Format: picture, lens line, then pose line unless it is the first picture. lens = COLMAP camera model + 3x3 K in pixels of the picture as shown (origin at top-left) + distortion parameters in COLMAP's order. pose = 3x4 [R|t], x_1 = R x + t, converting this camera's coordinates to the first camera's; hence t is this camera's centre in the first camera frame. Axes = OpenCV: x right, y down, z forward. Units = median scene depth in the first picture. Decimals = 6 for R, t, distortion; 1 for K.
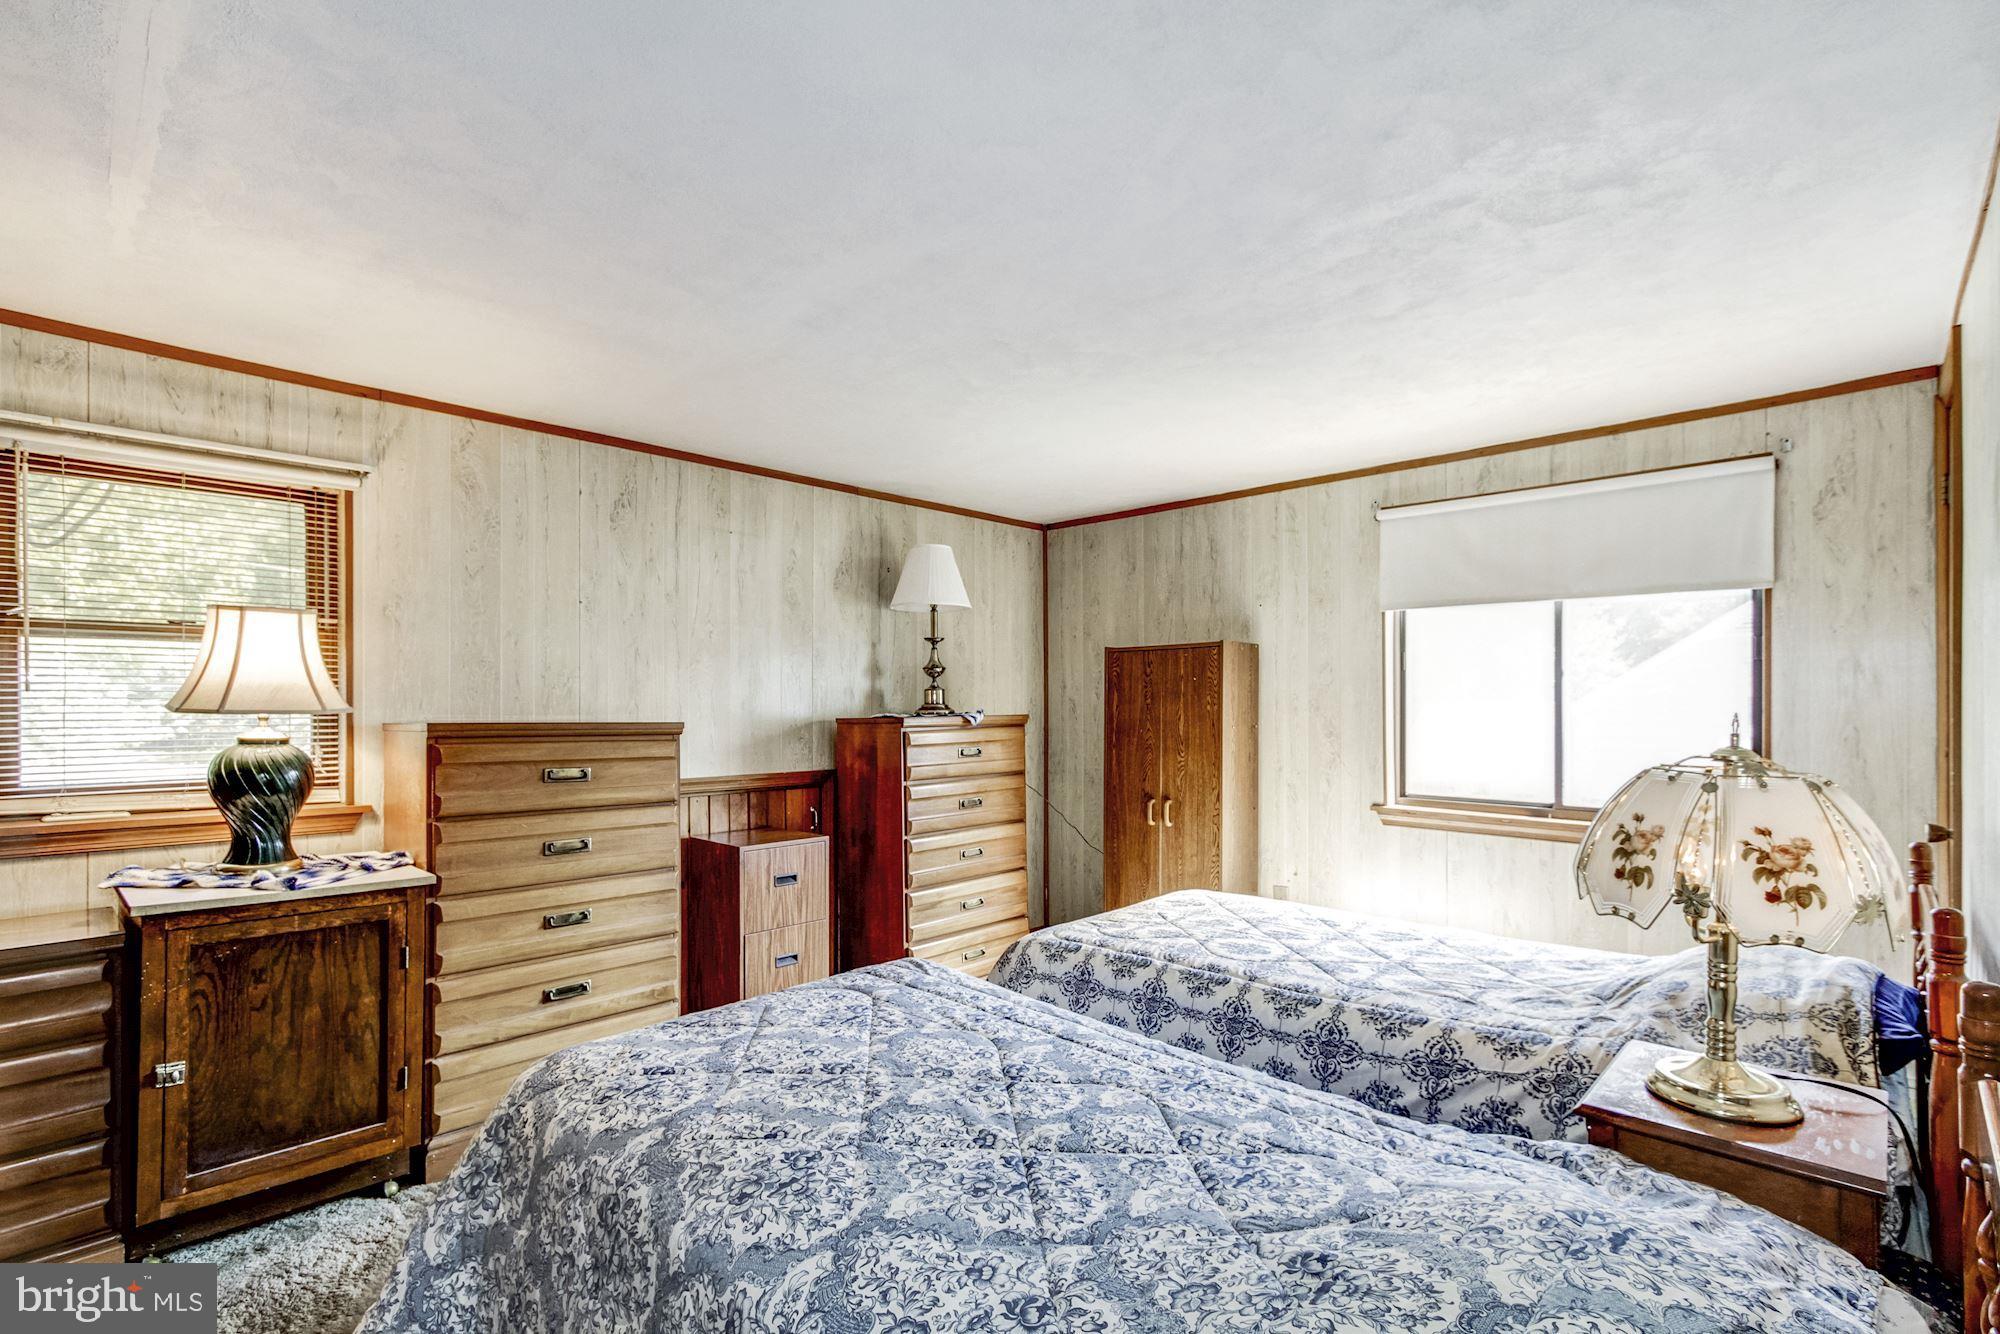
lens RADIAL K [[938.1, 0, 986.1], [0, 938.1, 676.1], [0, 0, 1]] dist [-0.003663, -0.000067]
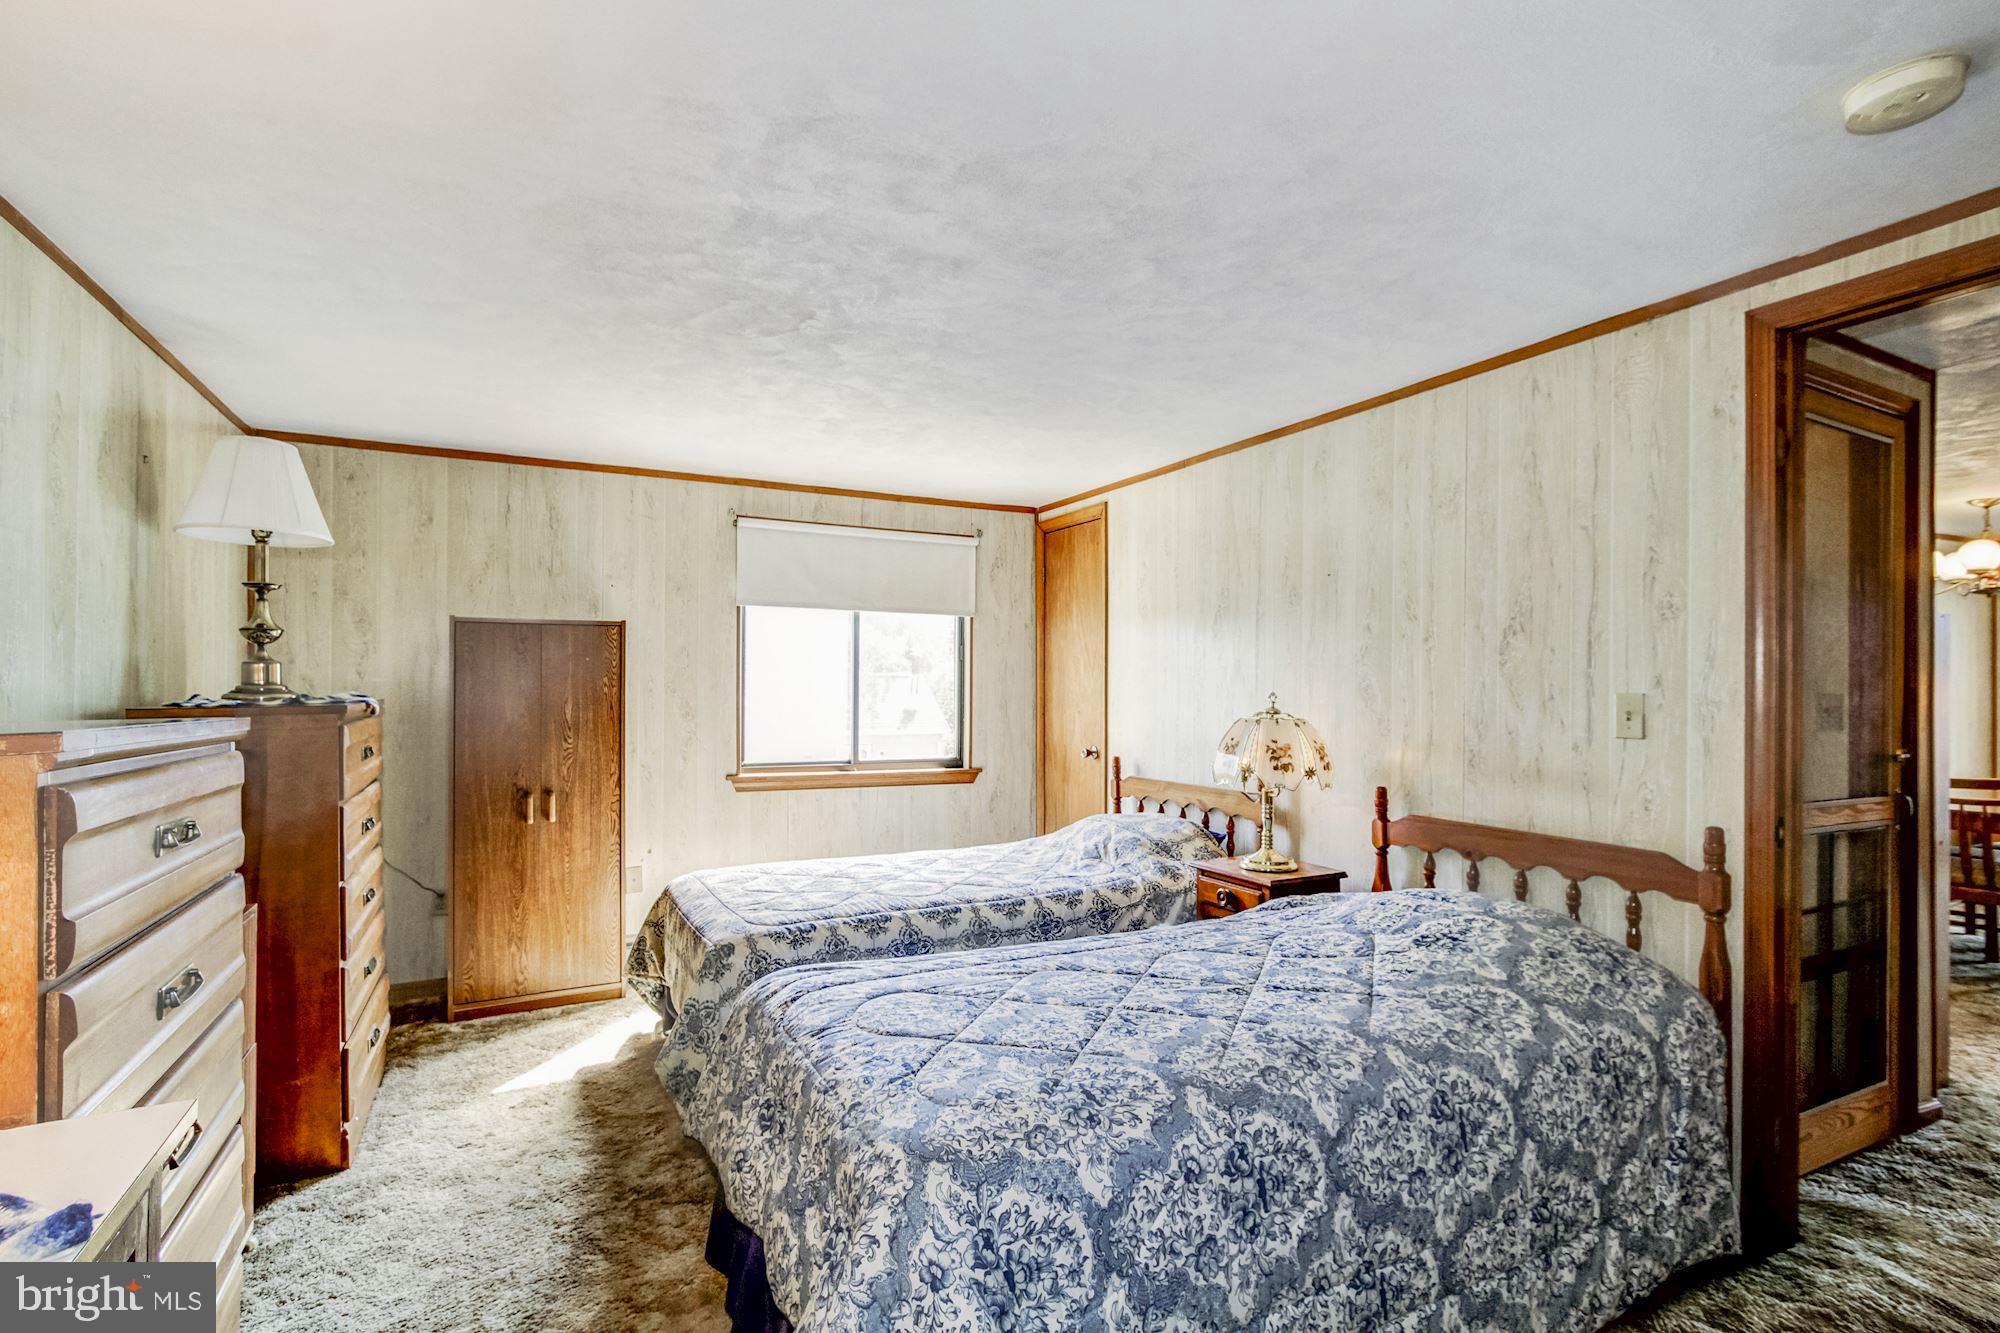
lens RADIAL K [[927.8, 0, 999.6], [0, 927.8, 636.7], [0, 0, 1]] dist [-0.018690, -0.000009]
pose [[0.315940, 0.051361, 0.947388, -0.562228], [-0.029766, 0.998579, -0.044210, 0.010184], [-0.948312, -0.014233, 0.317019, 0.345412]]
